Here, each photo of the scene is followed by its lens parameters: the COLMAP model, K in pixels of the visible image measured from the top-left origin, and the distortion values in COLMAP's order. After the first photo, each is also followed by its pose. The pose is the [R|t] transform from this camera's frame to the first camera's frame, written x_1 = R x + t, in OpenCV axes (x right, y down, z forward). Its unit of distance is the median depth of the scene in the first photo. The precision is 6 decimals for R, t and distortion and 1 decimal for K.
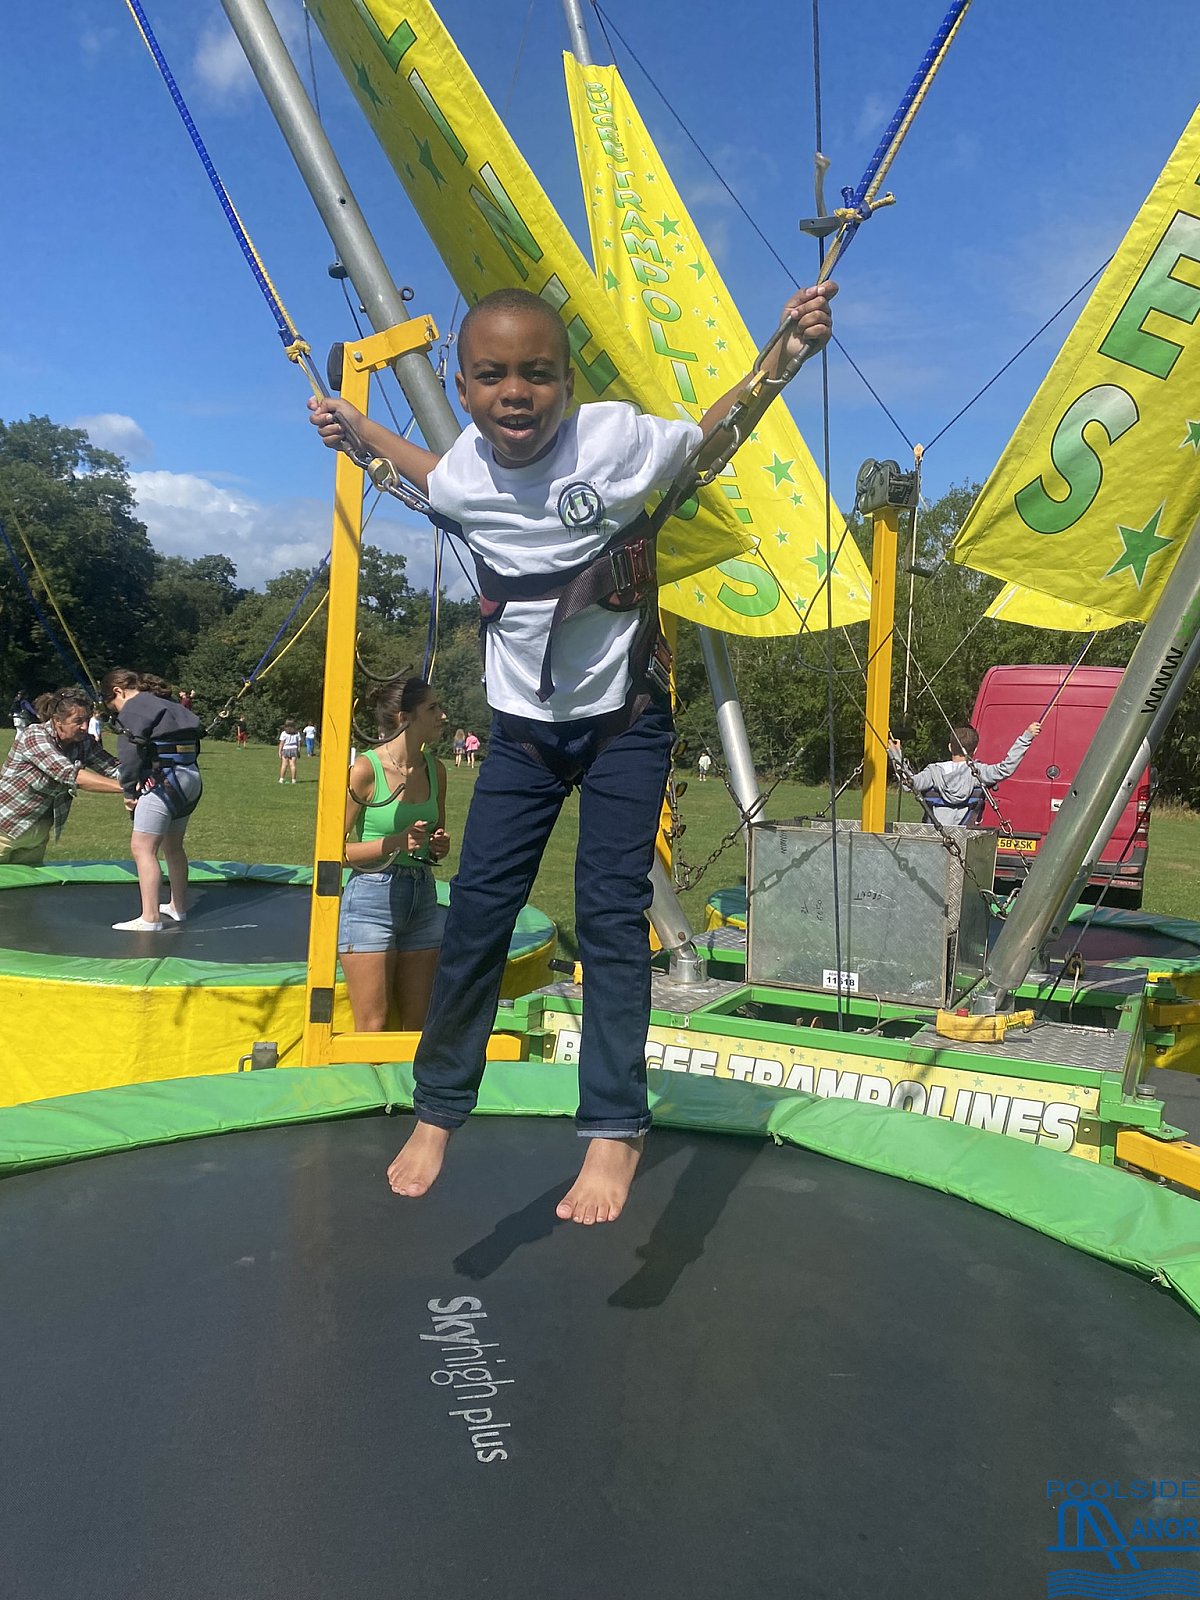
lens RADIAL K [[1217.2, 0, 599.8], [0, 1217.2, 795.8], [0, 0, 1]] dist [0.000717, -0.007454]
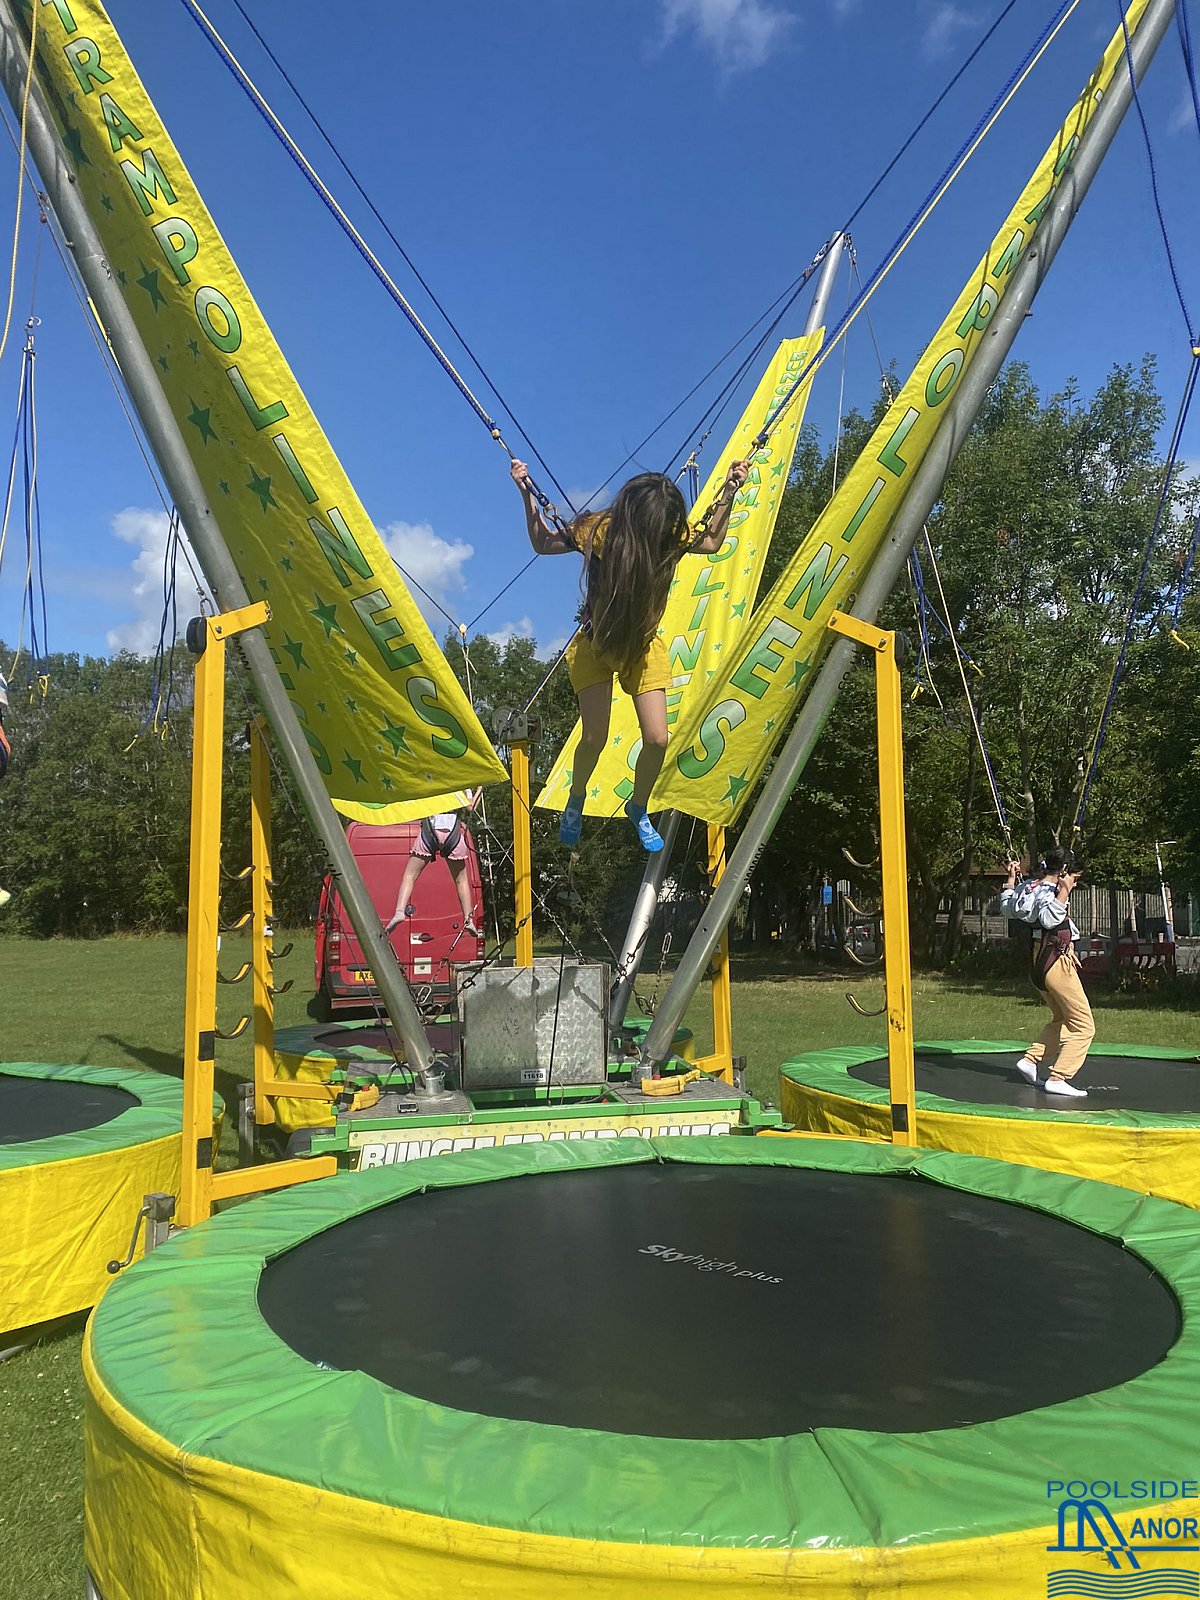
lens RADIAL K [[1217.2, 0, 600.7], [0, 1217.2, 801.7], [0, 0, 1]] dist [0.000717, -0.007454]
pose [[0.815480, -0.009547, 0.578707, -0.656478], [0.073200, 0.993536, -0.086759, -0.043452], [-0.574138, 0.113111, 0.810908, -0.265440]]
